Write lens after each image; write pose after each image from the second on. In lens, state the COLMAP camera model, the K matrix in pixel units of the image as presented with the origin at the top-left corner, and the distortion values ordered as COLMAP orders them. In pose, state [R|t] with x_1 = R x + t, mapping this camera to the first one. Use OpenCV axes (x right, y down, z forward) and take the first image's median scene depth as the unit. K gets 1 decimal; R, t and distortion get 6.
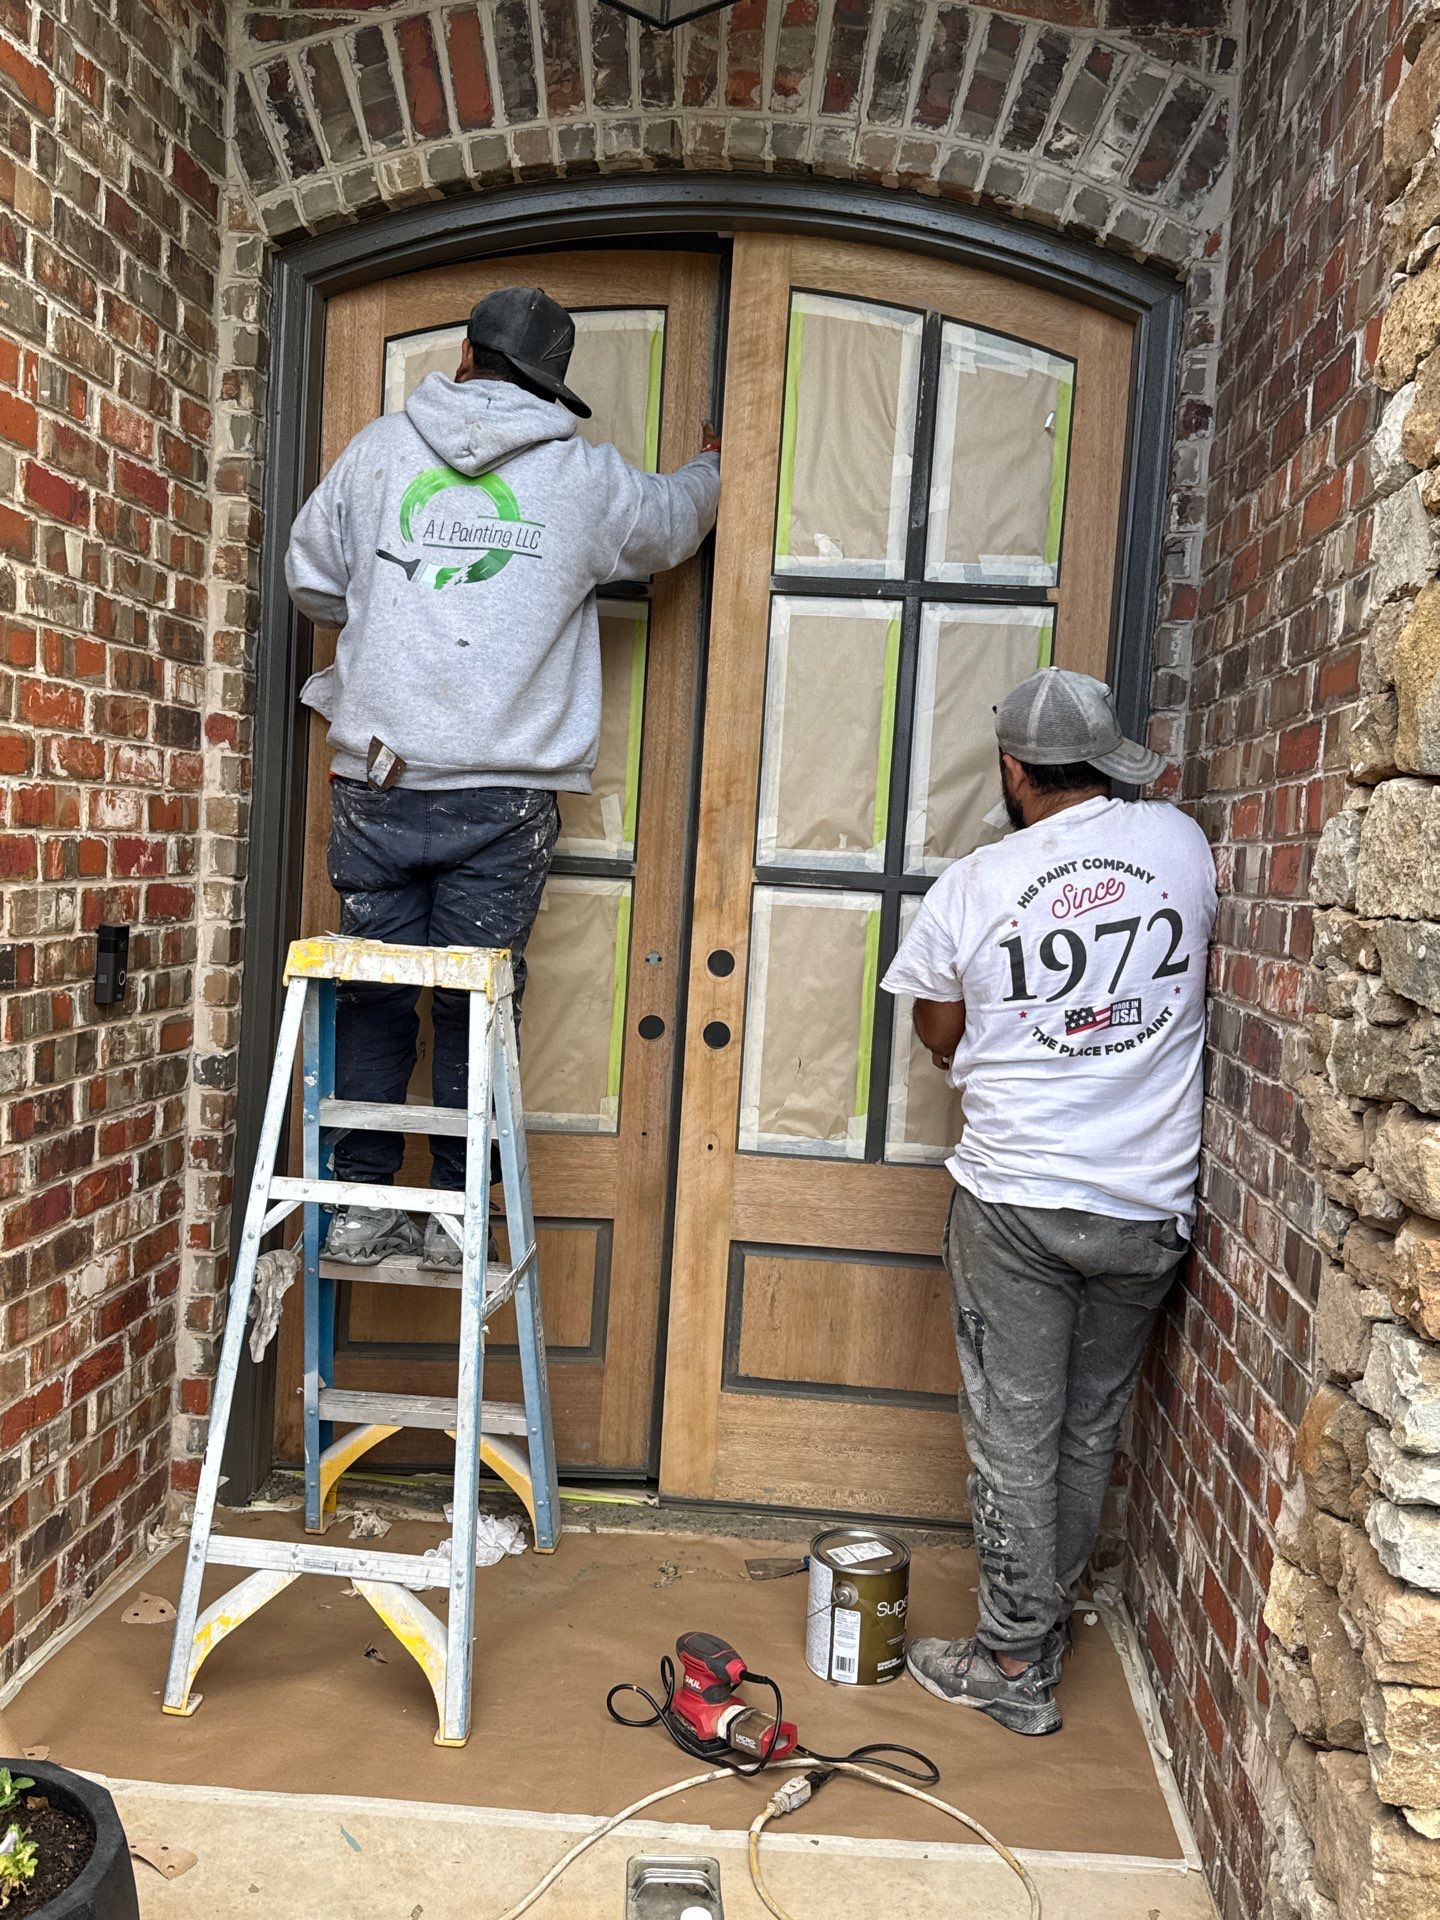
lens RADIAL K [[2048.3, 0, 720.0], [0, 2048.3, 960.0], [0, 0, 1]] dist [0.232002, -0.716154]
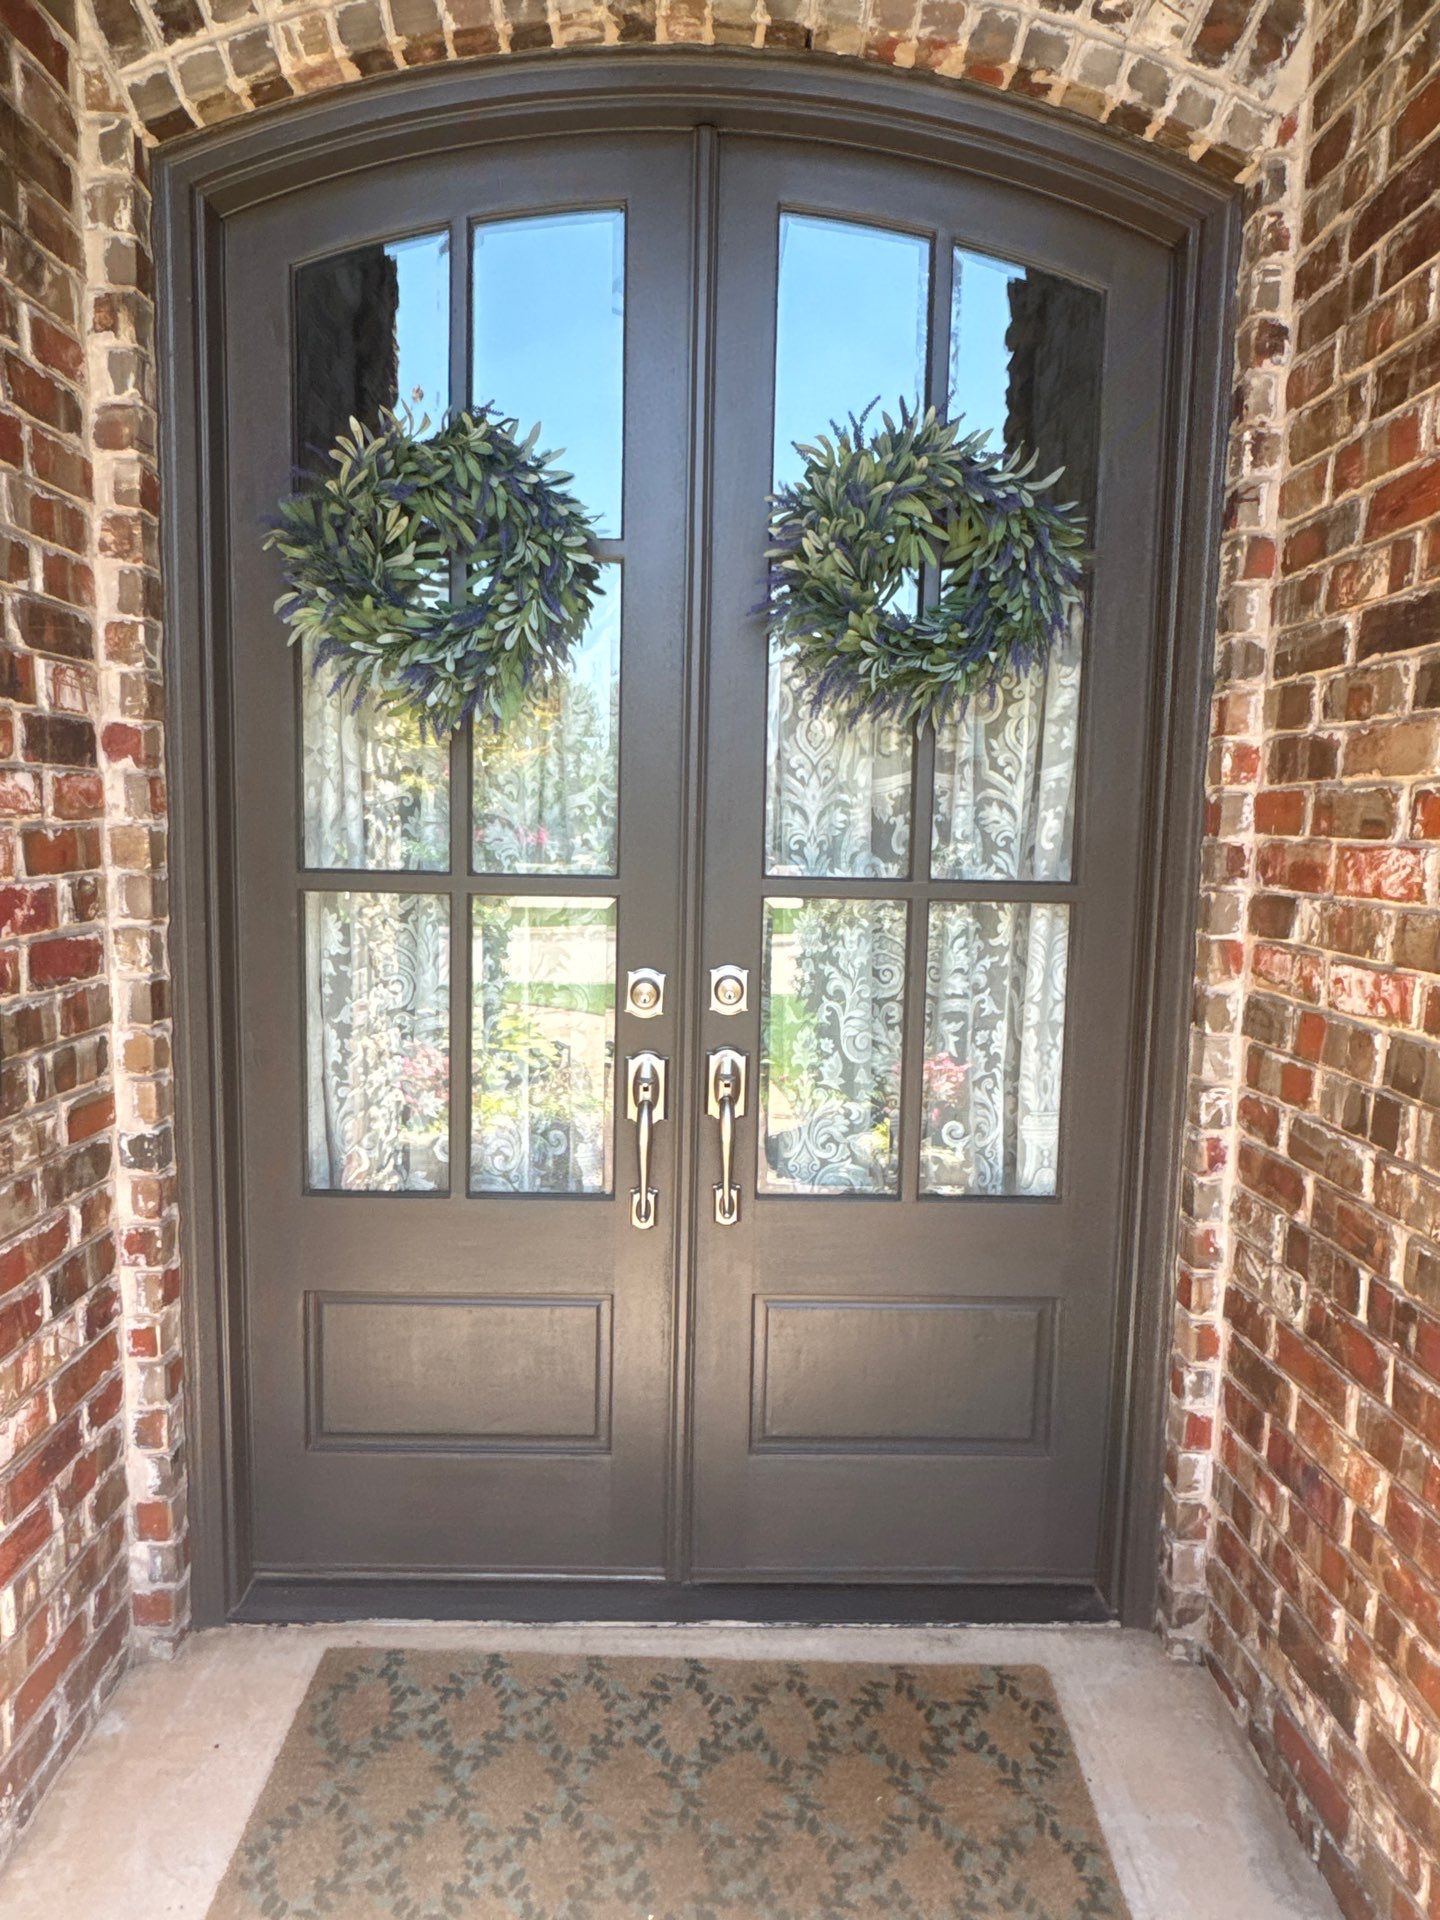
lens RADIAL K [[1361.0, 0, 723.5], [0, 1361.0, 976.7], [0, 0, 1]] dist [-0.000995, 0.000750]
pose [[0.992572, -0.052114, 0.109935, -0.068871], [0.044408, 0.996457, 0.071422, -0.047118], [-0.113267, -0.066009, 0.991369, 0.437980]]
